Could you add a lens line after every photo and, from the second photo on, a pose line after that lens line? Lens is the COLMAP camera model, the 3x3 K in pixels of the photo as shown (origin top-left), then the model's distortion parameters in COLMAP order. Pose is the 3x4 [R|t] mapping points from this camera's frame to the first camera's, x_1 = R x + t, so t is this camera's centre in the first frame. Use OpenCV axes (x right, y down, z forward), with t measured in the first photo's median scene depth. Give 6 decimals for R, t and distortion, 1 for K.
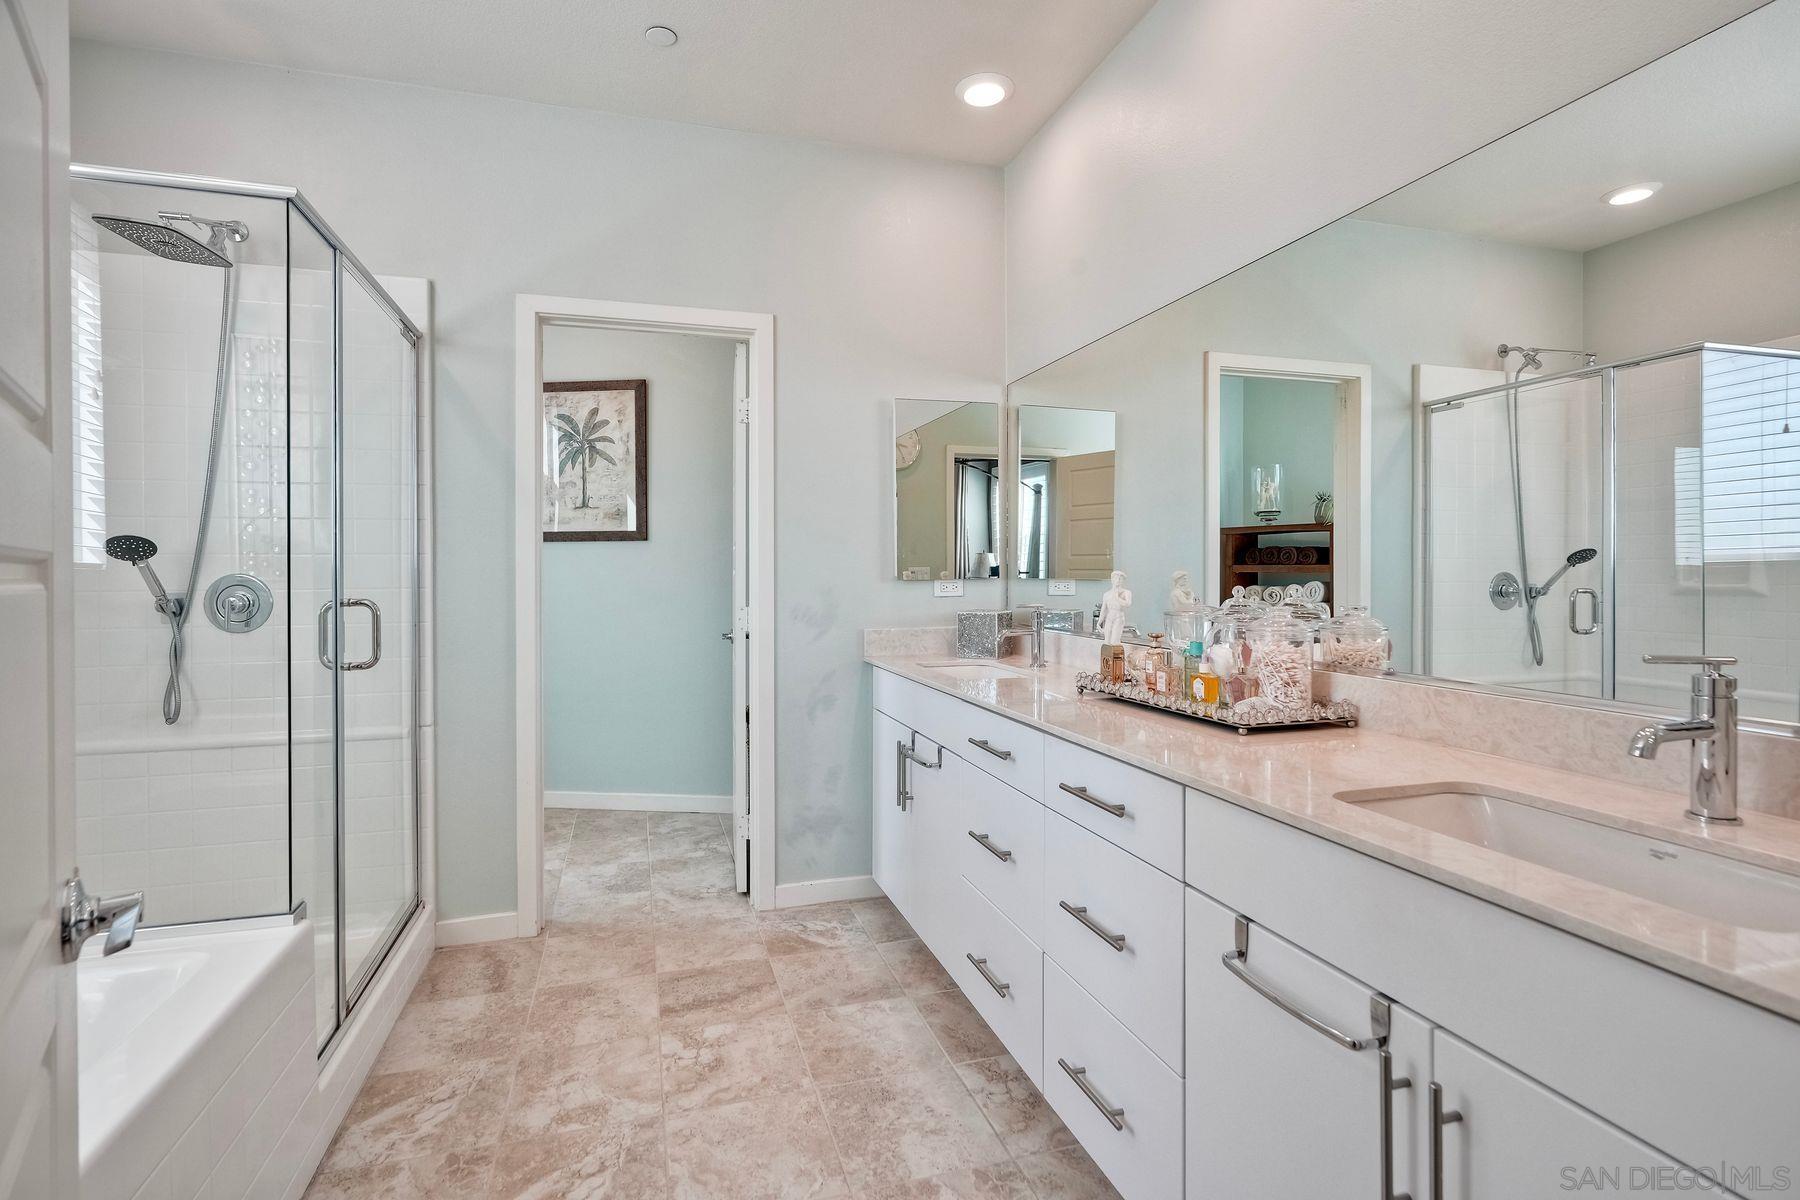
lens RADIAL K [[830.3, 0, 900.6], [0, 830.3, 585.1], [0, 0, 1]] dist [-0.006503, 0.001022]
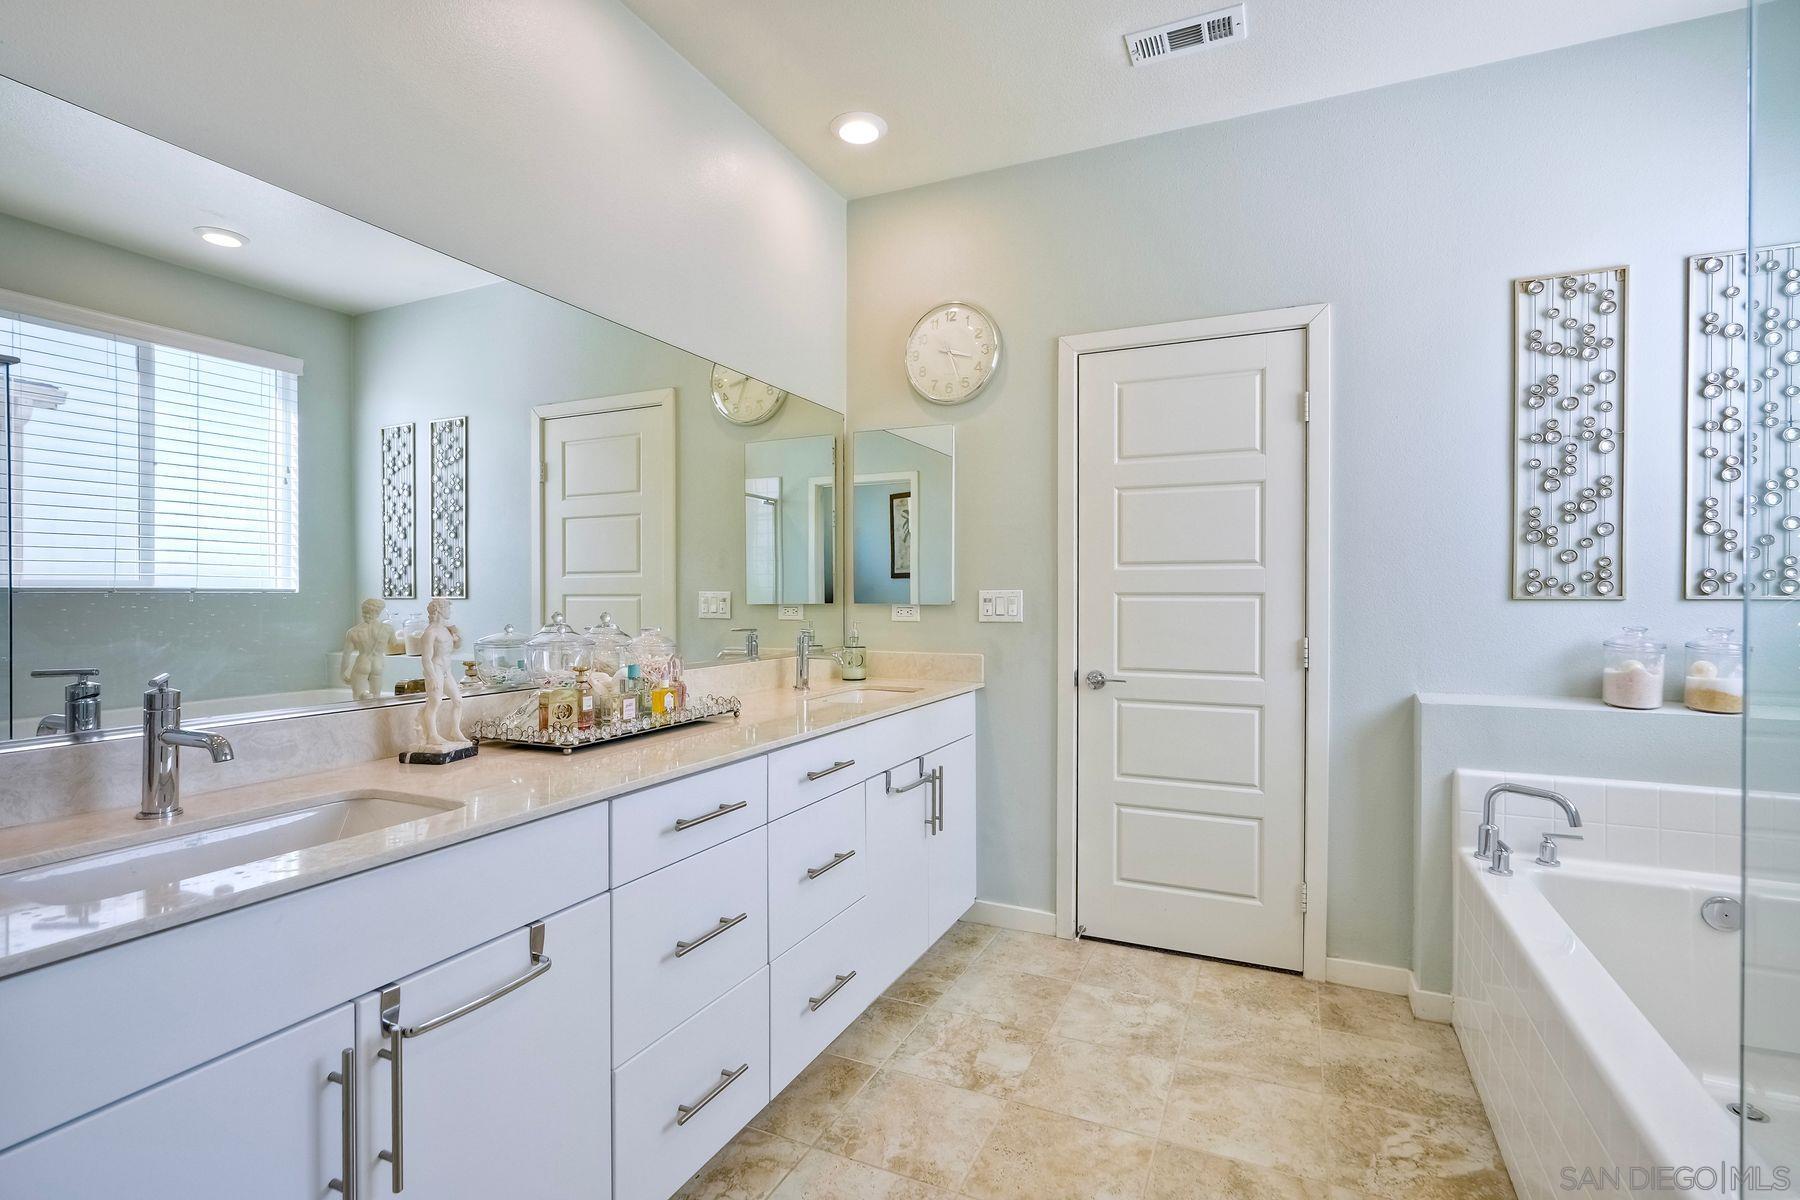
lens RADIAL K [[830.3, 0, 904.2], [0, 830.3, 594.4], [0, 0, 1]] dist [-0.006503, 0.001022]
pose [[-0.745881, -0.008845, 0.666020, -0.432464], [0.006464, 0.999769, 0.020517, -0.012629], [-0.666048, 0.019609, -0.745651, 1.179681]]
